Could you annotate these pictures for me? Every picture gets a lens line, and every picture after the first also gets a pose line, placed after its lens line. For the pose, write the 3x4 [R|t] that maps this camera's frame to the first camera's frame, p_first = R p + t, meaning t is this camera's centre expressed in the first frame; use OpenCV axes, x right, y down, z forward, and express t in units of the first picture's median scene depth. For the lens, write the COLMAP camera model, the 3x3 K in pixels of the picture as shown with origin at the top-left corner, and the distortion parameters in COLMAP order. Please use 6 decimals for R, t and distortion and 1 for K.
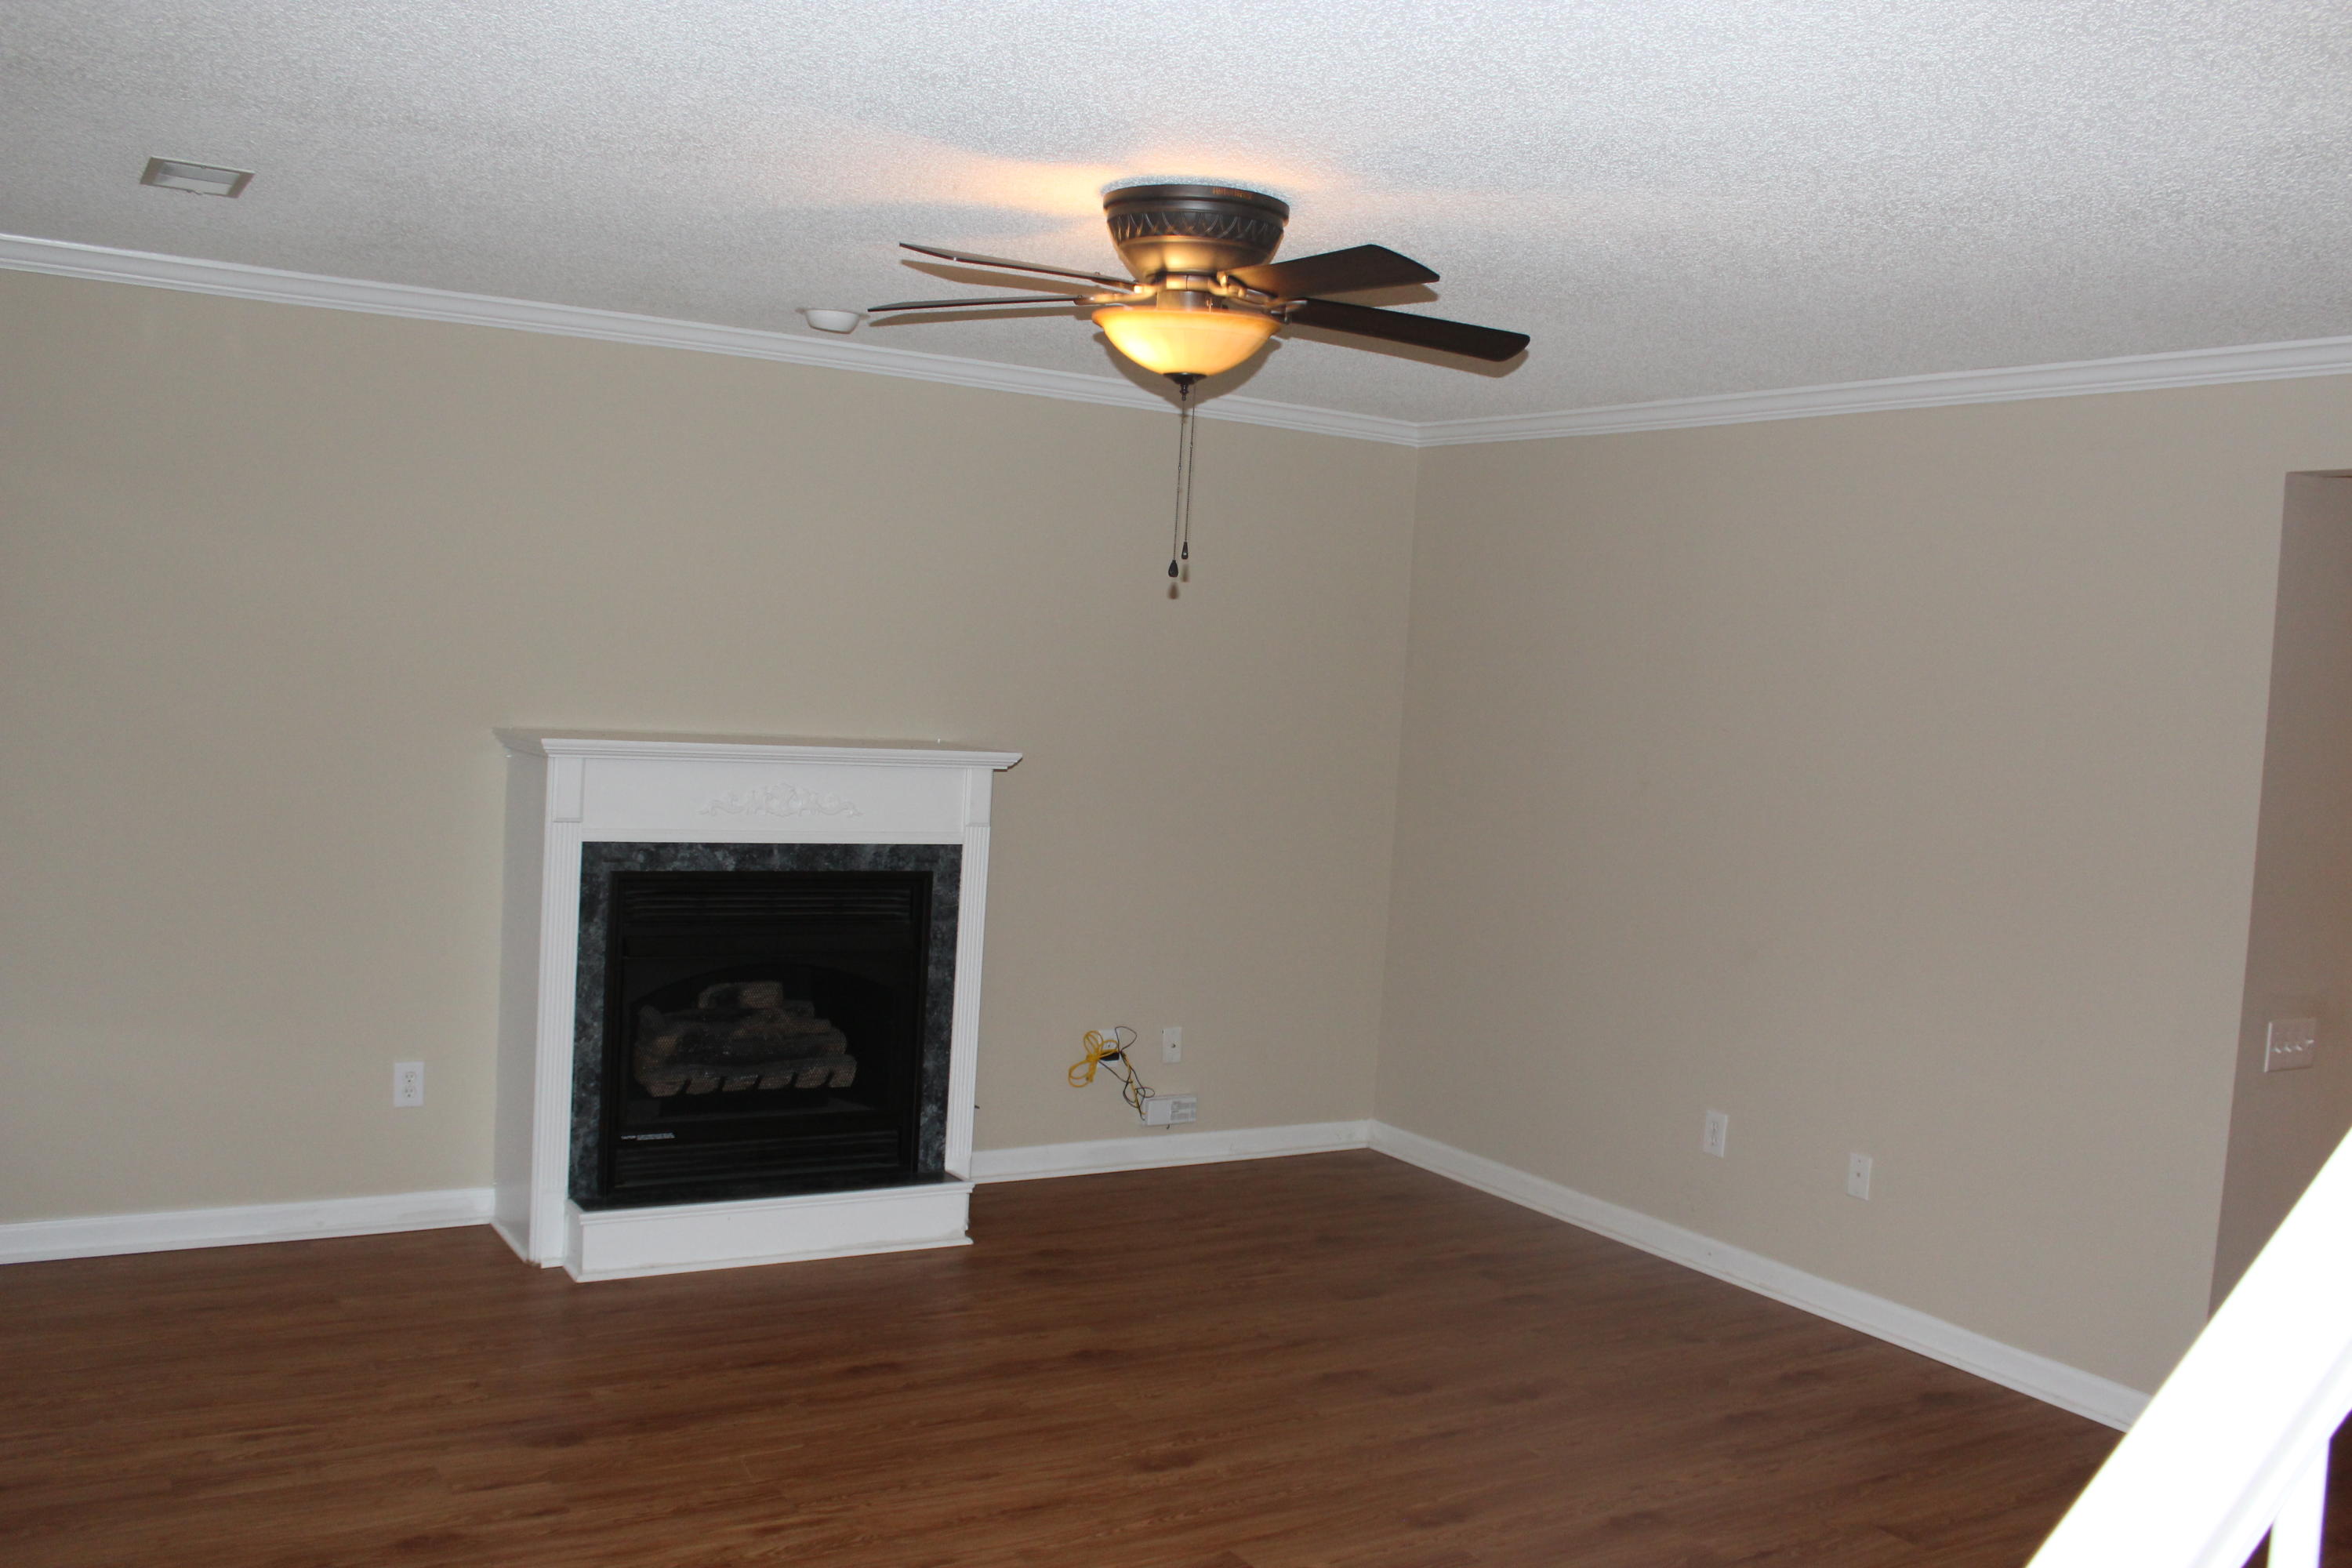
lens RADIAL K [[2022.8, 0, 1176.0], [0, 2022.8, 784.0], [0, 0, 1]] dist [-0.138281, 0.164491]
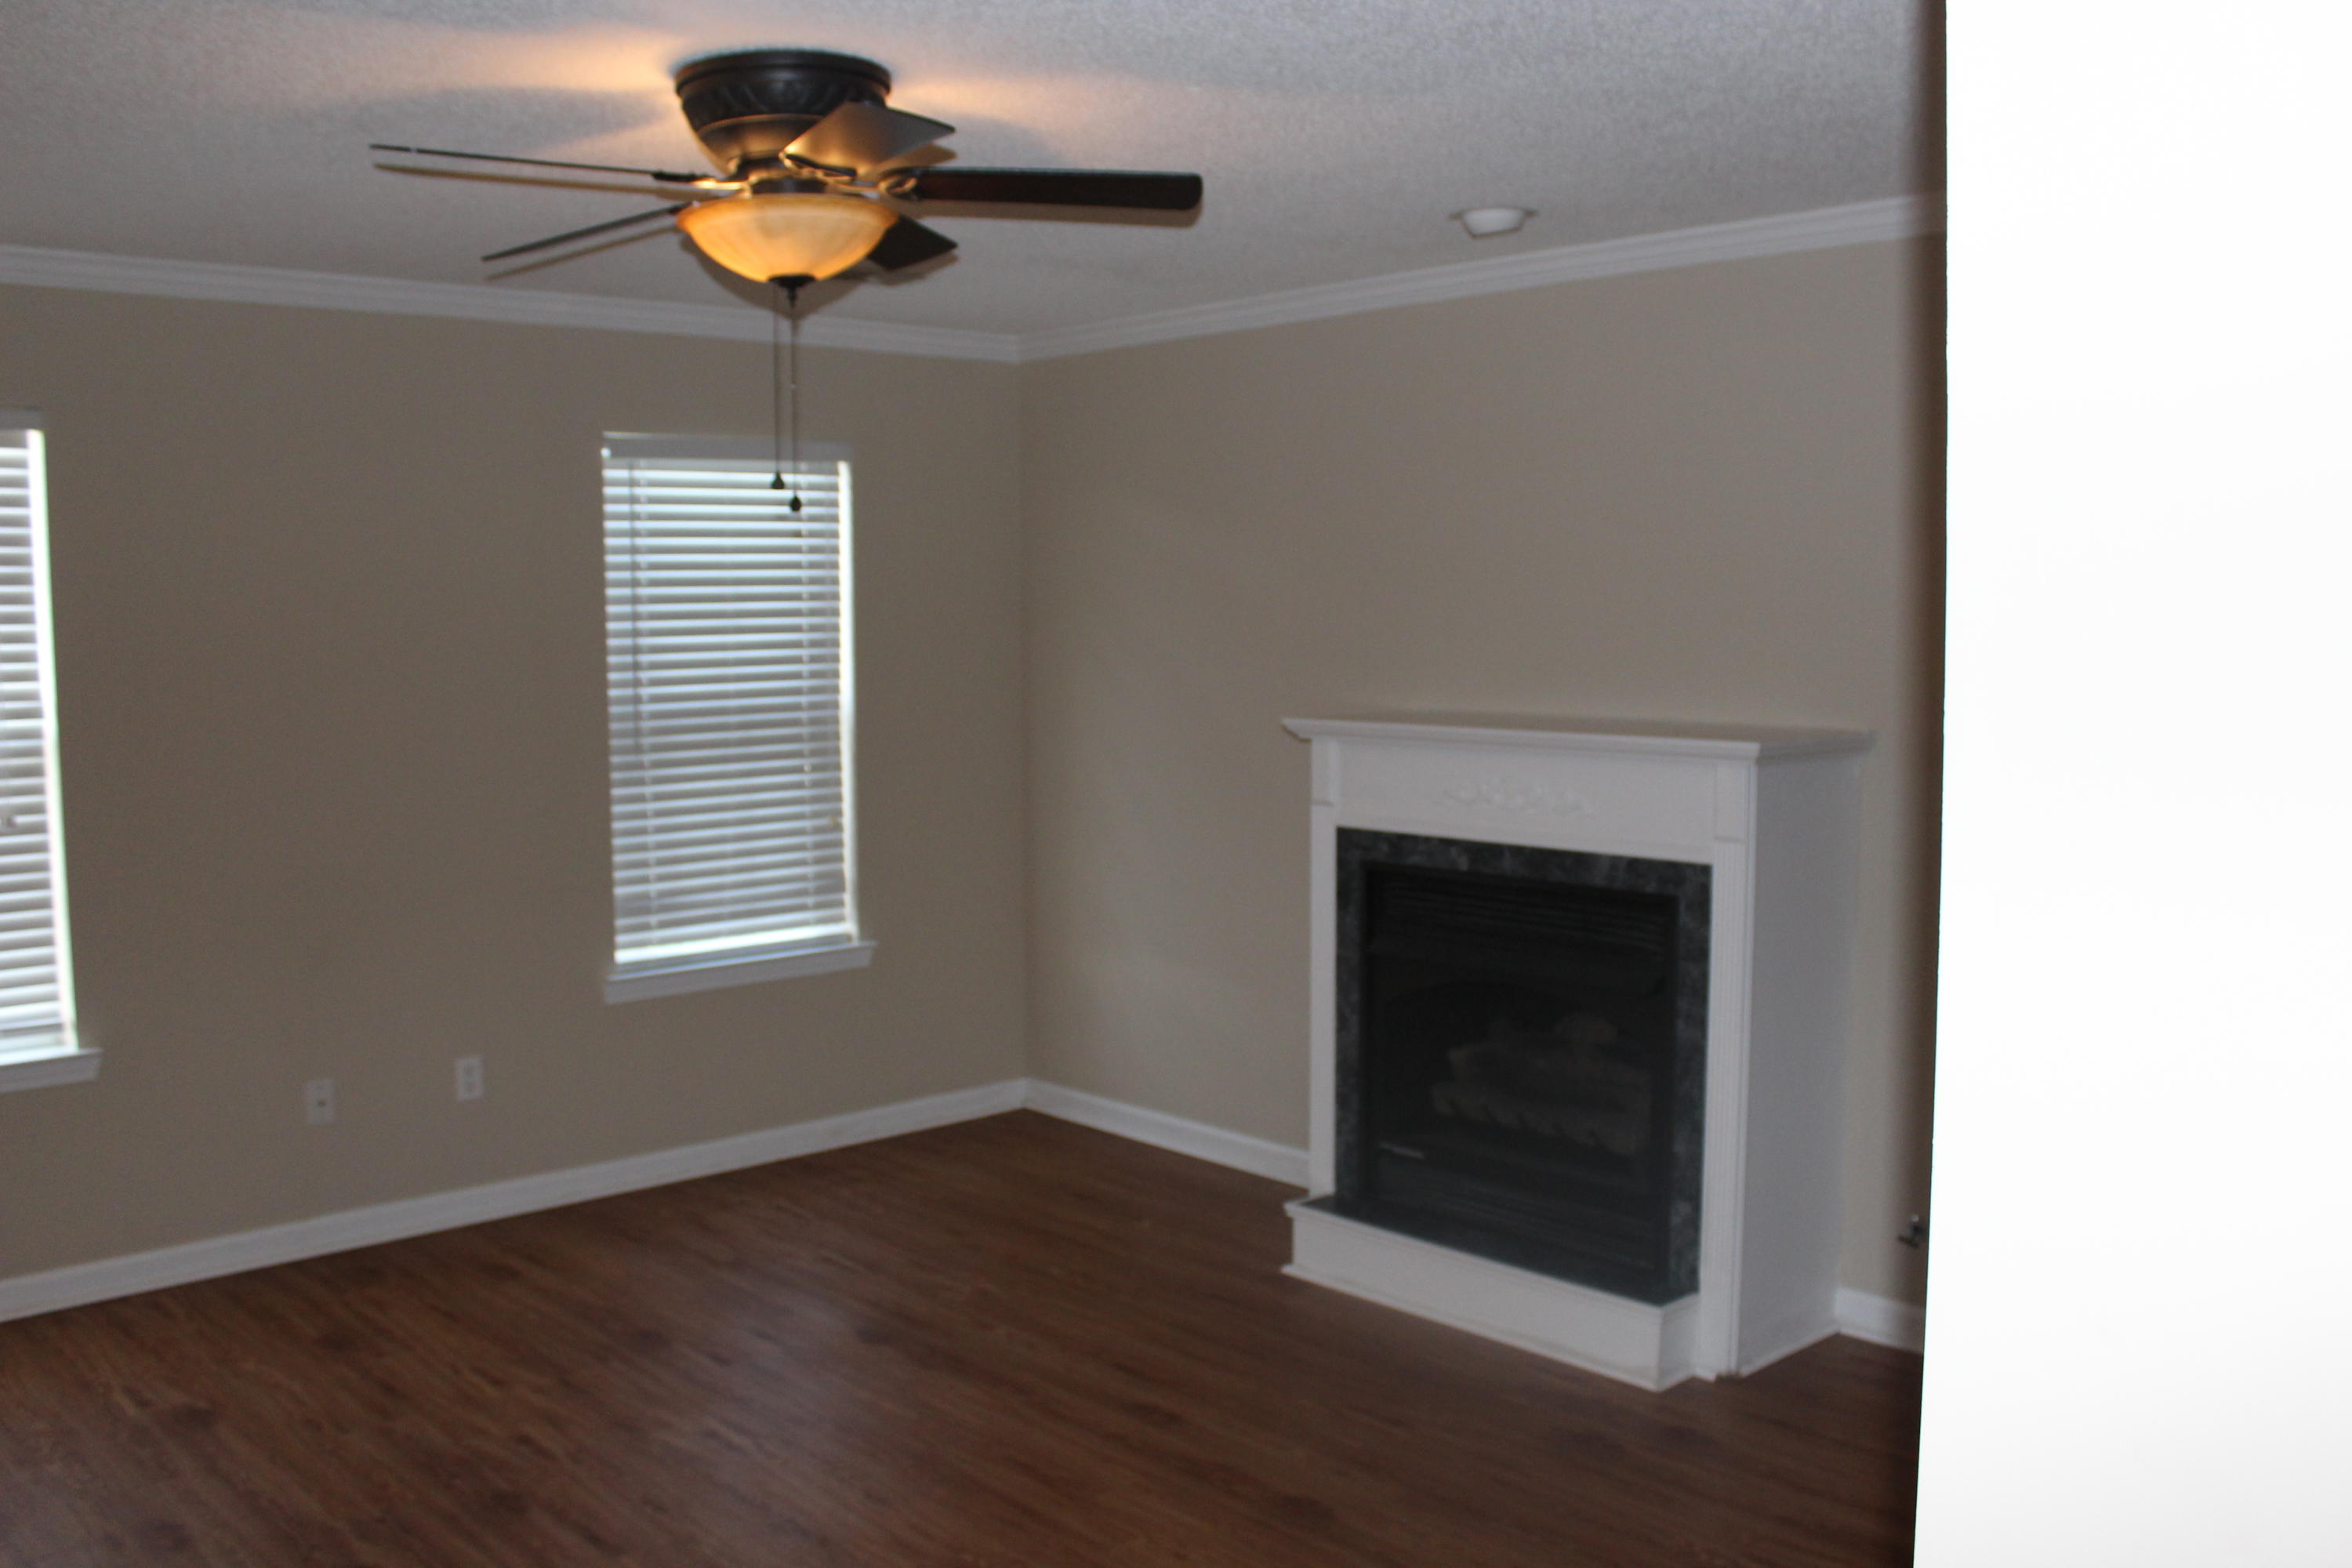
lens RADIAL K [[2022.8, 0, 1176.0], [0, 2022.8, 784.0], [0, 0, 1]] dist [-0.138281, 0.164491]
pose [[0.207183, 0.025533, -0.977969, 0.622708], [-0.039606, 0.999059, 0.017693, -0.005592], [0.977500, 0.035067, 0.207999, 0.699631]]
